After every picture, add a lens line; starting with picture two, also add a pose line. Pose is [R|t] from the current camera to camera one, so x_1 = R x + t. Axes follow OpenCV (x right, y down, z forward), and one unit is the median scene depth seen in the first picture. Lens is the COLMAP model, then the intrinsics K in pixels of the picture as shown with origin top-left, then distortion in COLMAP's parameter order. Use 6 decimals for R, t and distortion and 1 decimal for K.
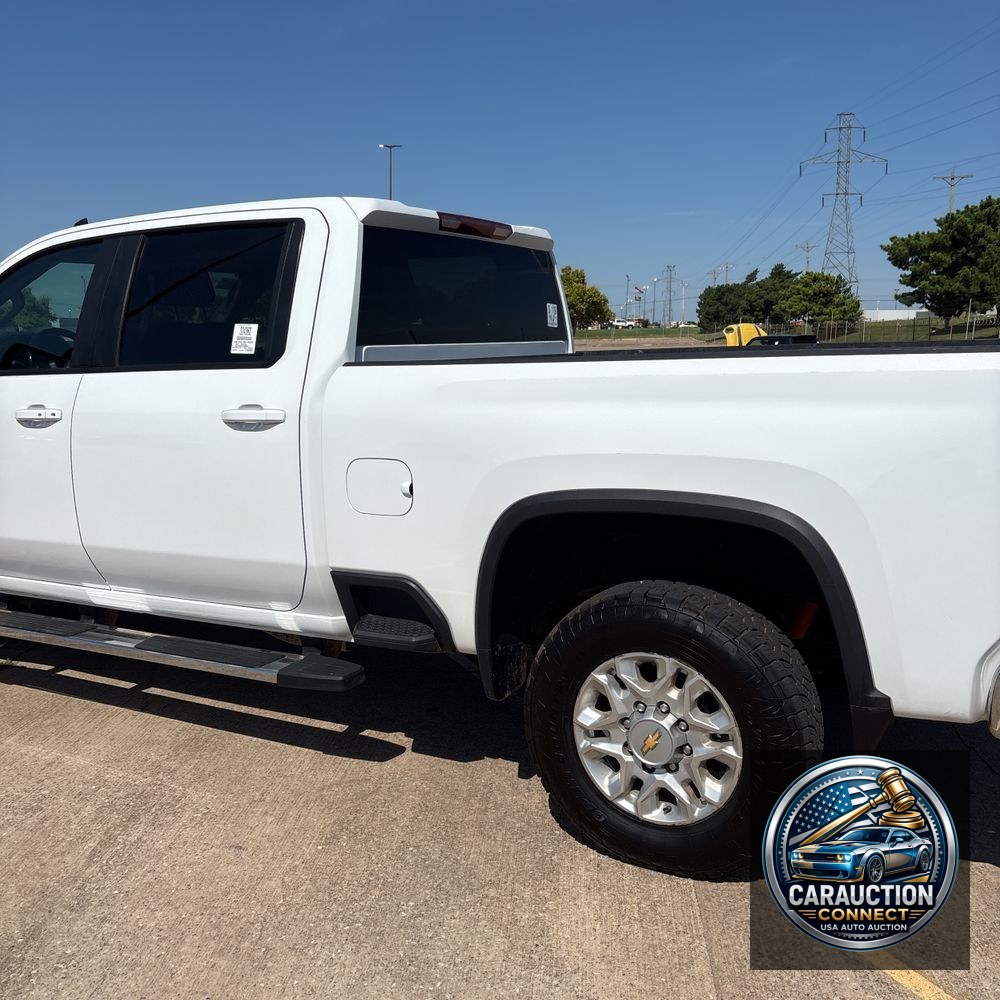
lens RADIAL K [[1012.5, 0, 500.0], [0, 1012.5, 500.0], [0, 0, 1]] dist [0.058480, -0.078324]
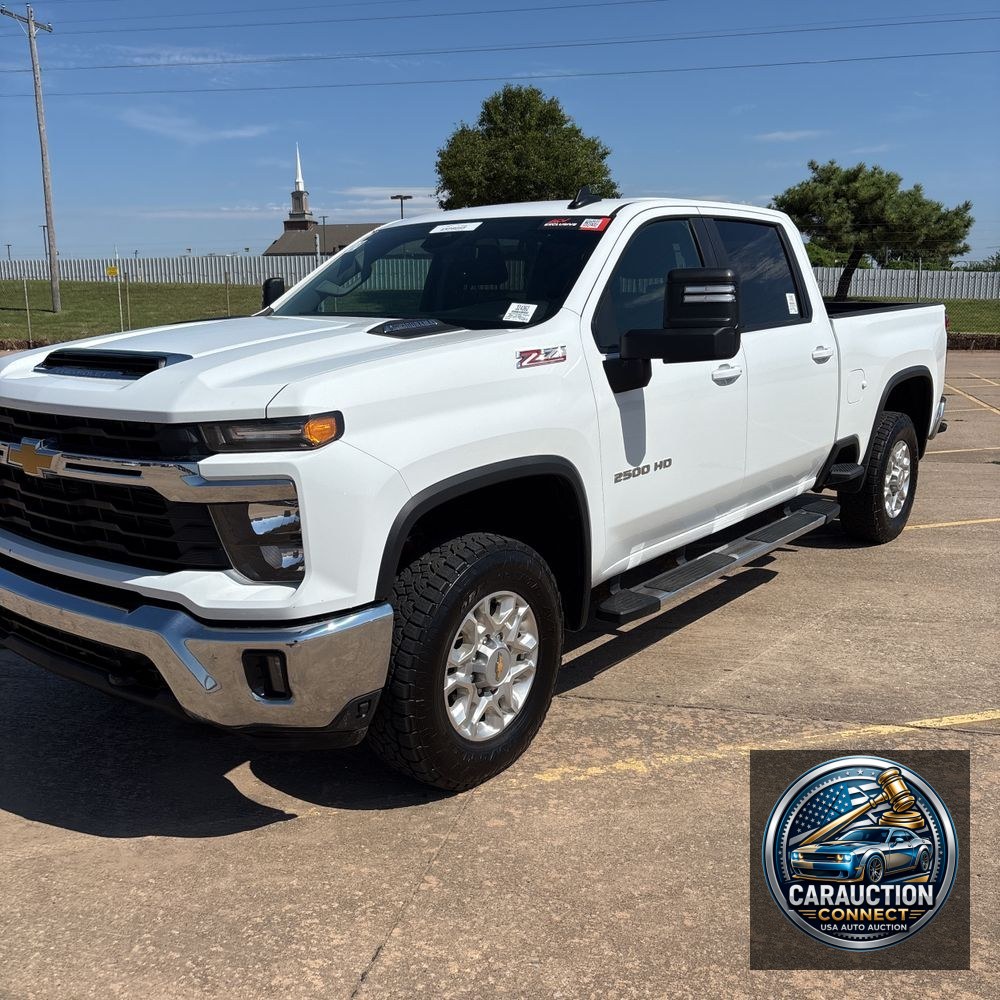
lens RADIAL K [[1012.5, 0, 500.0], [0, 1012.5, 500.0], [0, 0, 1]] dist [0.058480, -0.078324]
pose [[0.177895, -0.188874, 0.965754, -1.785852], [0.168411, 0.972772, 0.159225, -0.186938], [-0.969531, 0.134318, 0.204860, 1.138134]]
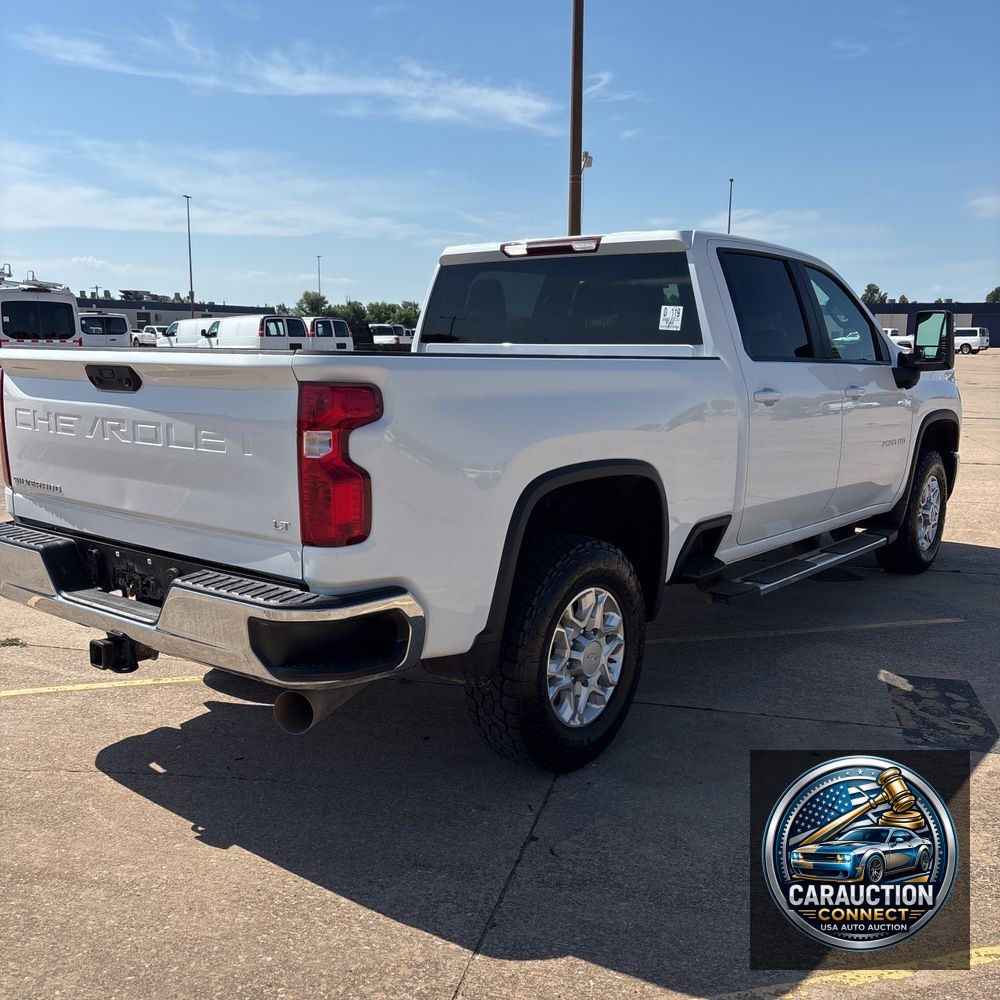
lens RADIAL K [[1012.5, 0, 500.0], [0, 1012.5, 500.0], [0, 0, 1]] dist [0.058480, -0.078324]
pose [[-0.174170, 0.167606, -0.970347, 1.373721], [-0.158511, 0.967786, 0.195615, -0.232771], [0.971874, 0.187880, -0.141992, 1.326426]]
